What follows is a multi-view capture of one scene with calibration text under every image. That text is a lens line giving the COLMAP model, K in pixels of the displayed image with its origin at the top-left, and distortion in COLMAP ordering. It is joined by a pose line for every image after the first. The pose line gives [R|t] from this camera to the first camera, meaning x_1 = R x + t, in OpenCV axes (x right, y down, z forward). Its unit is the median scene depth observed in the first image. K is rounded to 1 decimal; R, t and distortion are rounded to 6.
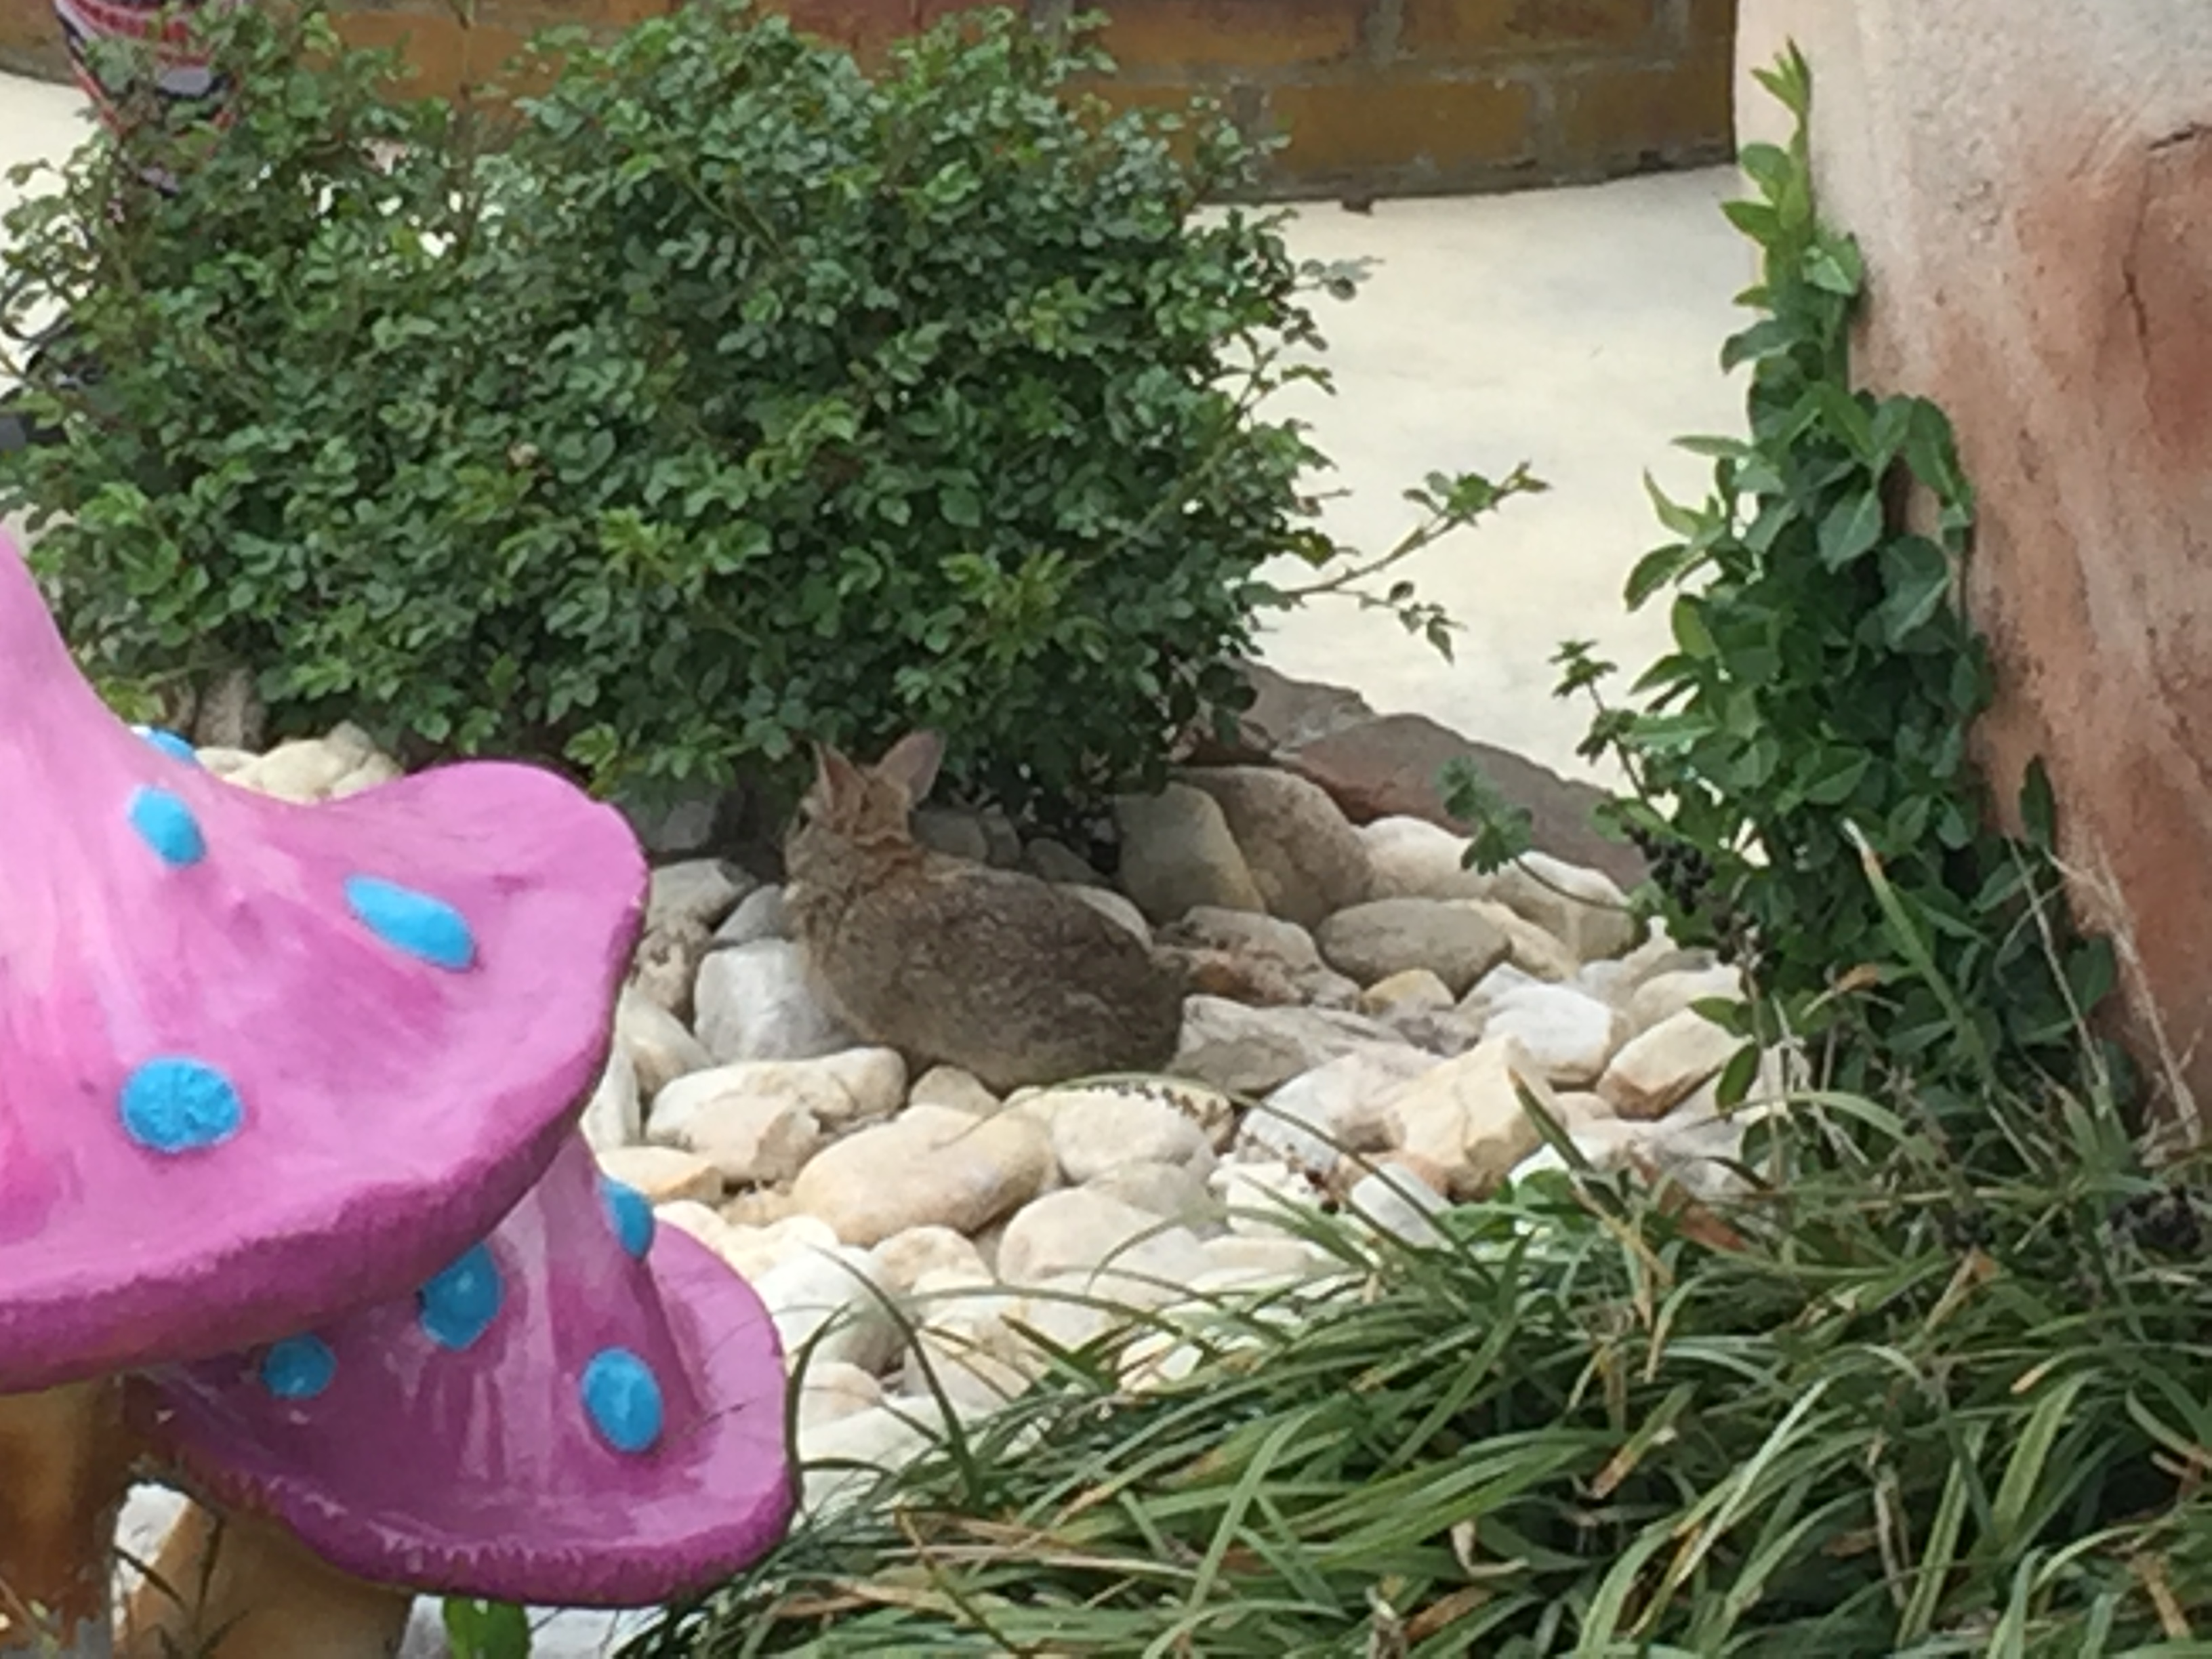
lens RADIAL K [[9461.8, 0, 1106.0], [0, 9461.8, 829.5], [0, 0, 1]] dist [-0.279838, 7.445360]
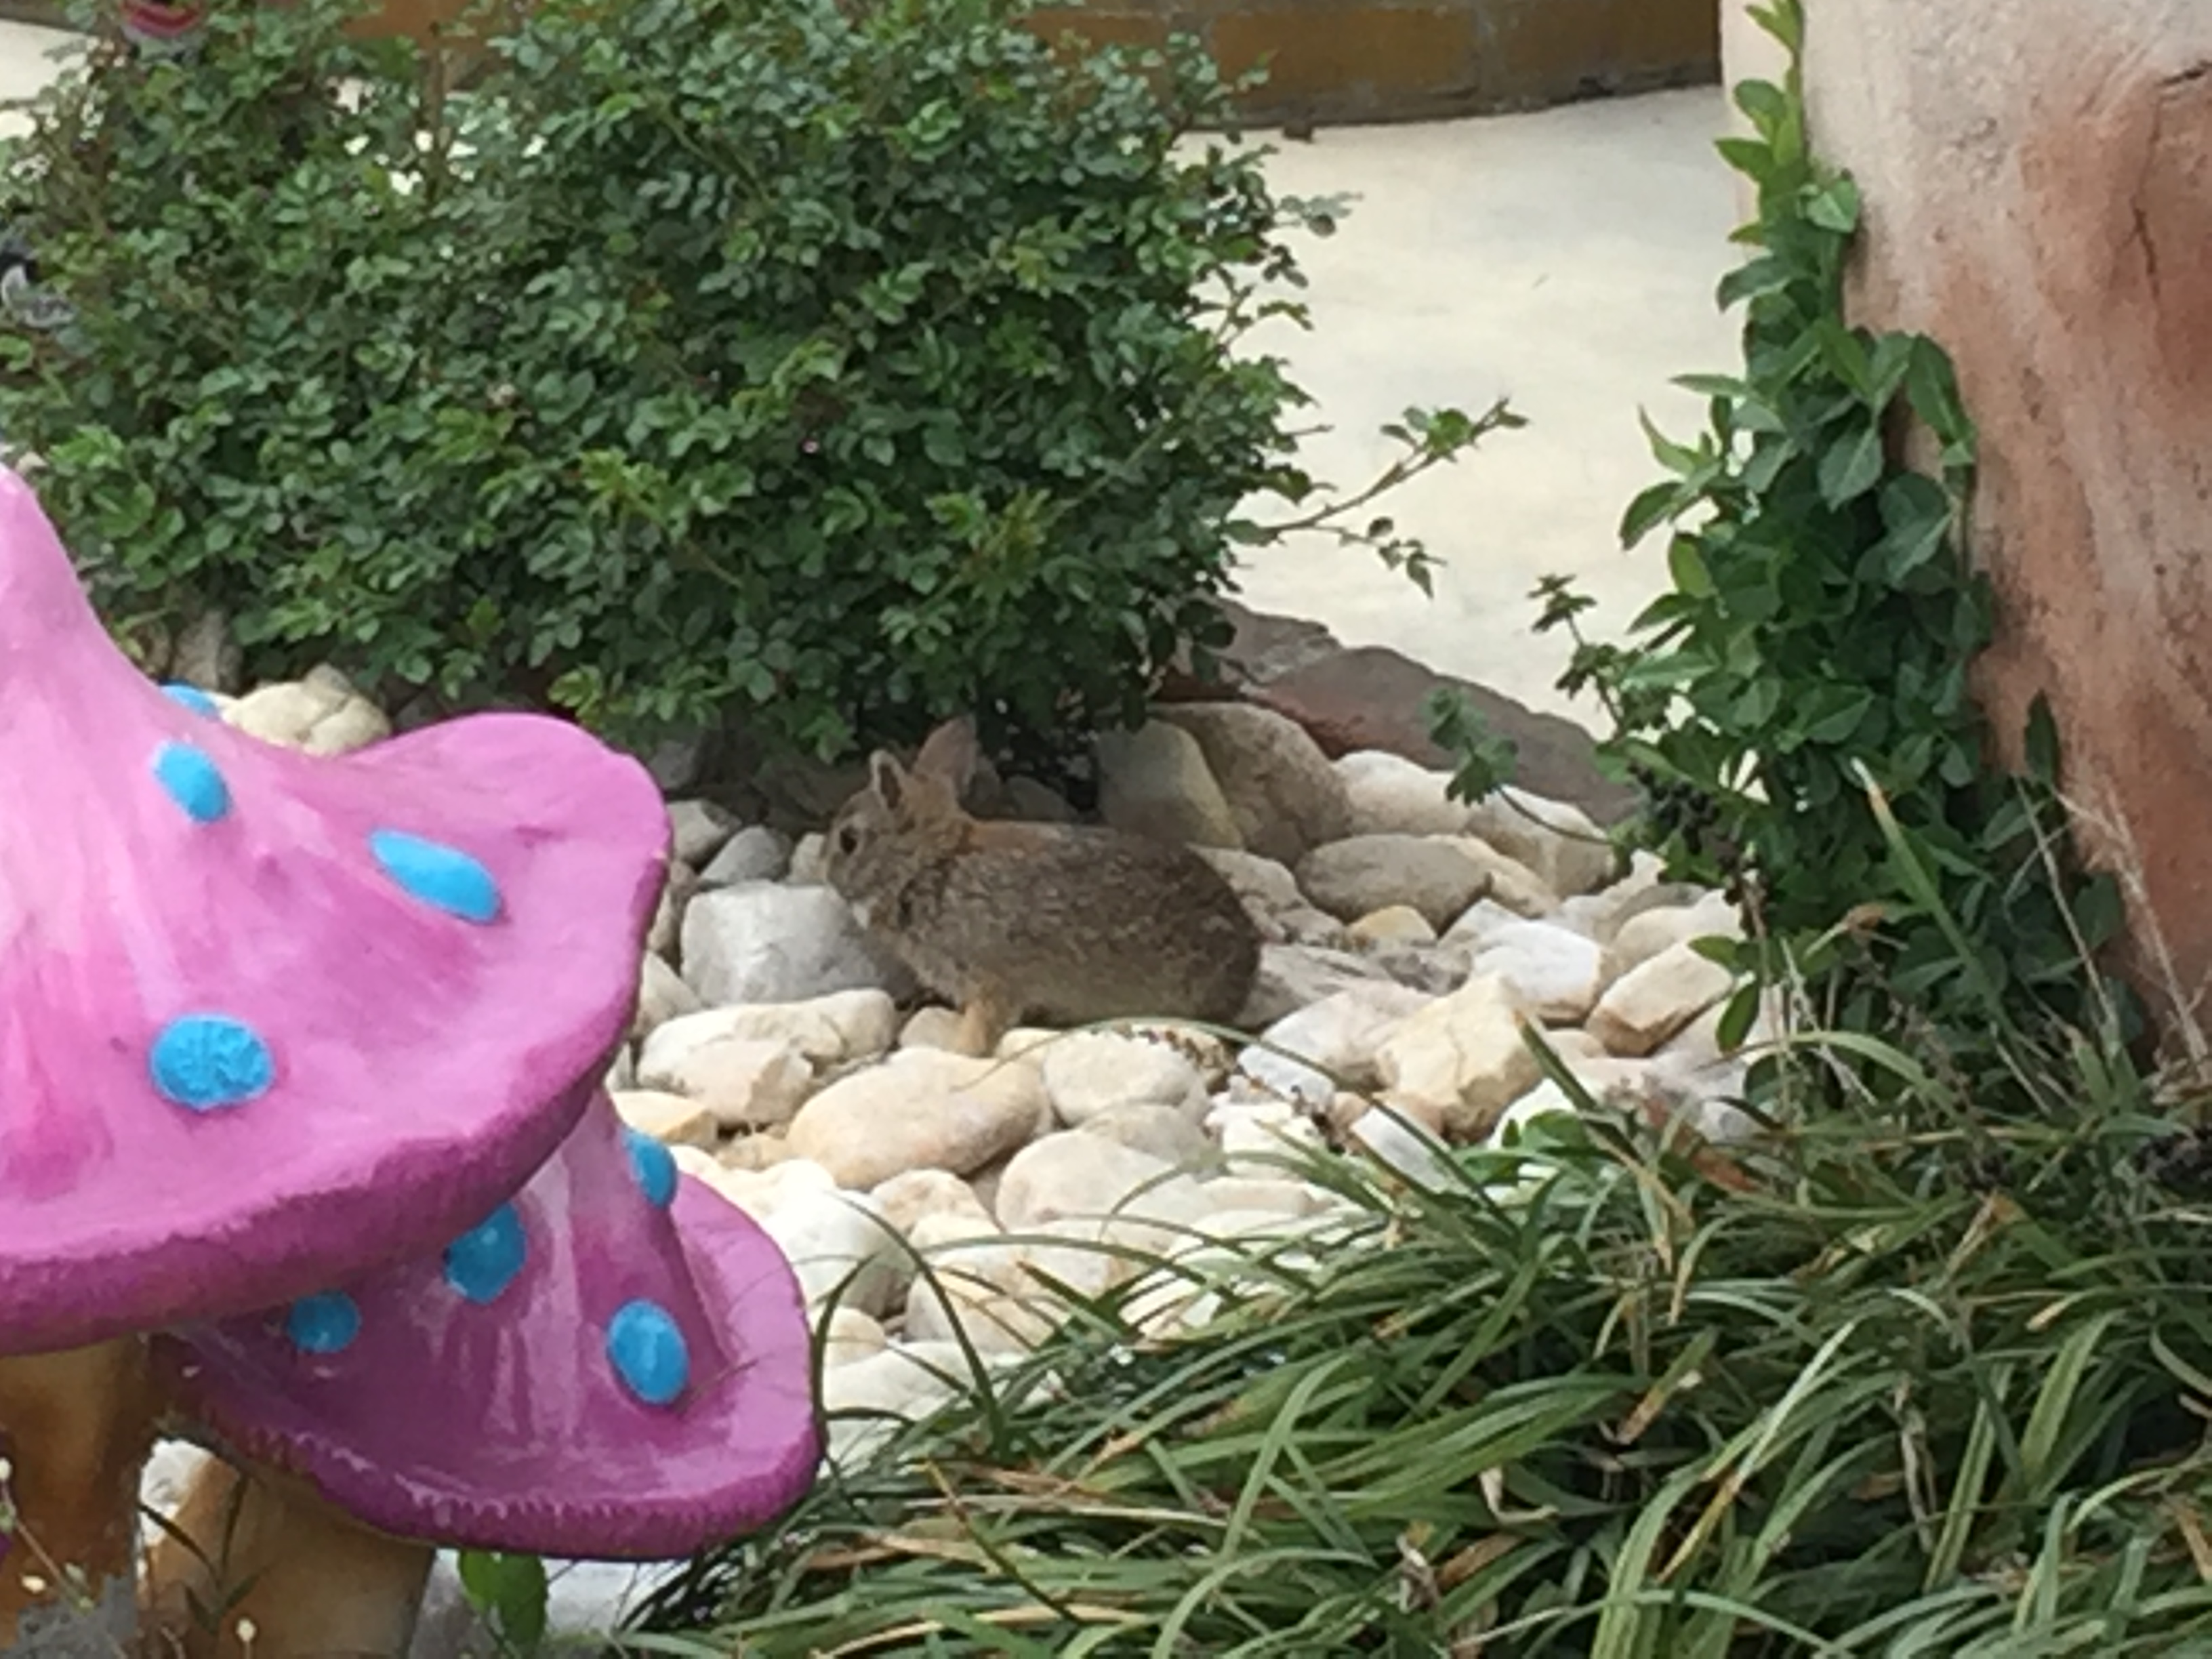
lens RADIAL K [[9461.8, 0, 1106.0], [0, 9461.8, 829.5], [0, 0, 1]] dist [-0.279838, 7.445360]
pose [[0.999913, -0.006115, 0.011678, -0.010247], [0.006013, 0.999944, 0.008745, -0.002325], [-0.011731, -0.008674, 0.999894, 0.001974]]
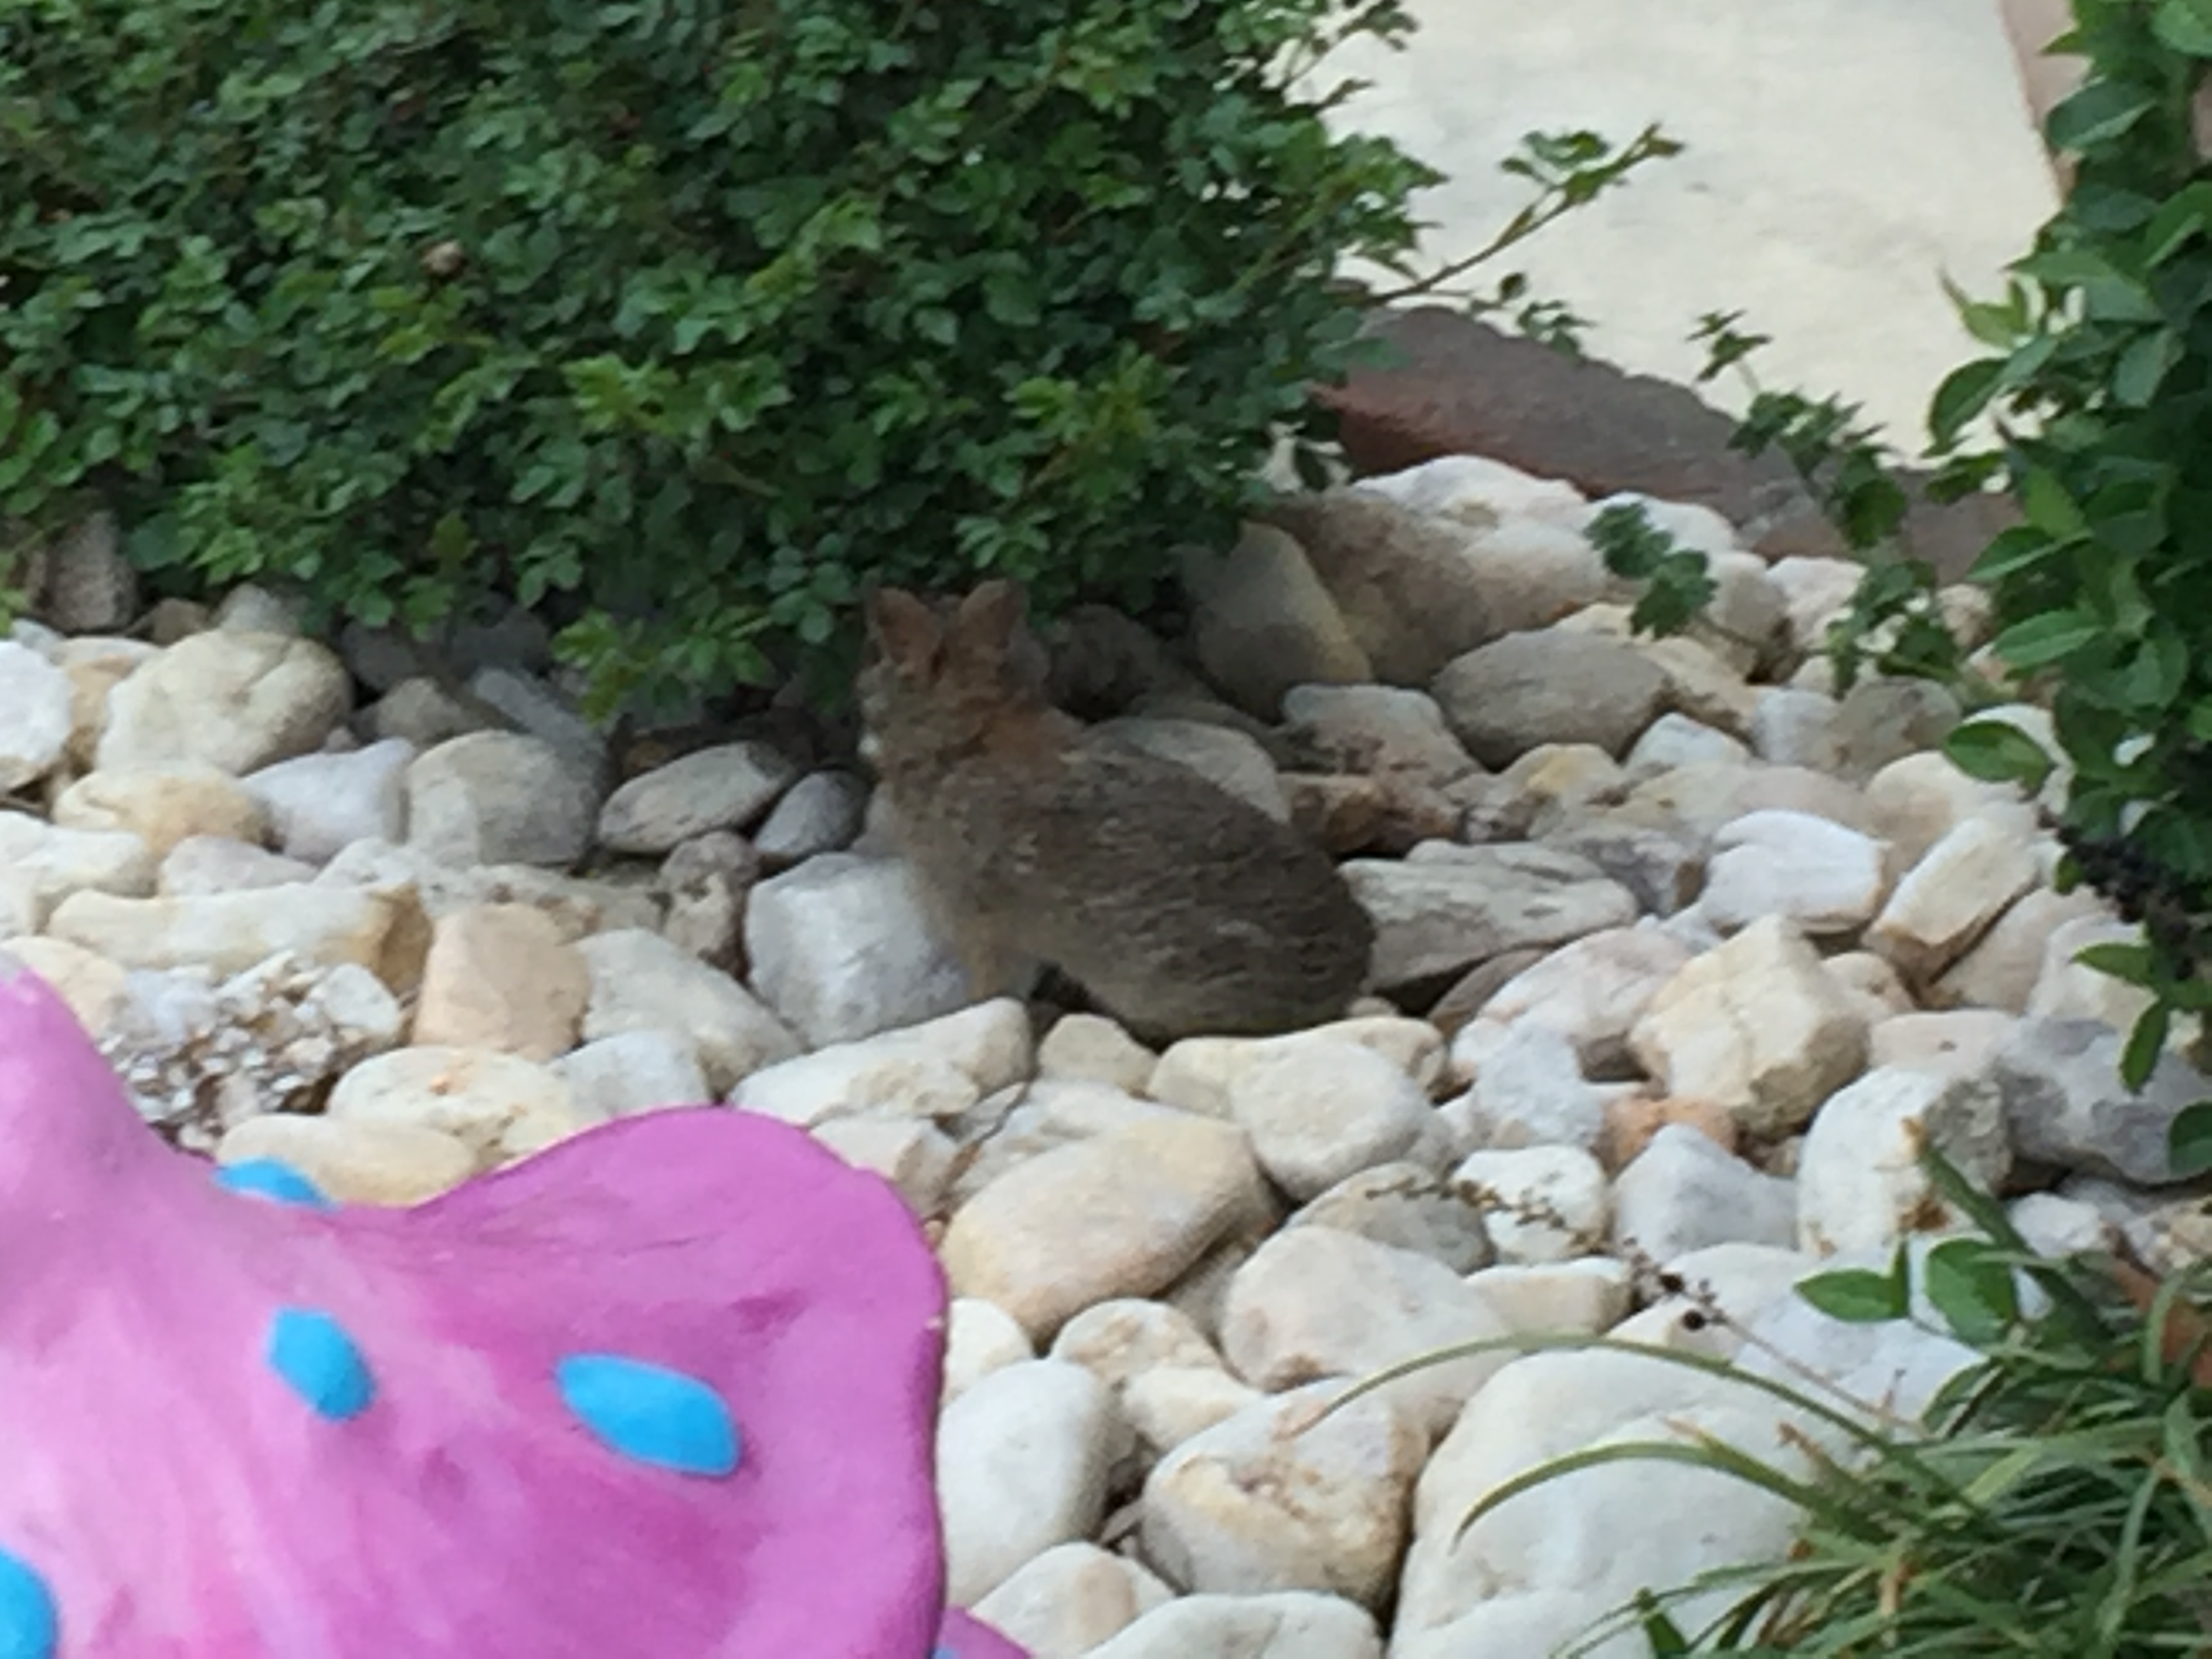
lens RADIAL K [[9461.8, 0, 1106.0], [0, 9461.8, 829.5], [0, 0, 1]] dist [-0.279838, 7.445360]
pose [[0.993693, -0.104588, 0.040439, -0.044683], [0.099389, 0.988468, 0.114247, -0.081031], [-0.051921, -0.109507, 0.992629, 0.196339]]
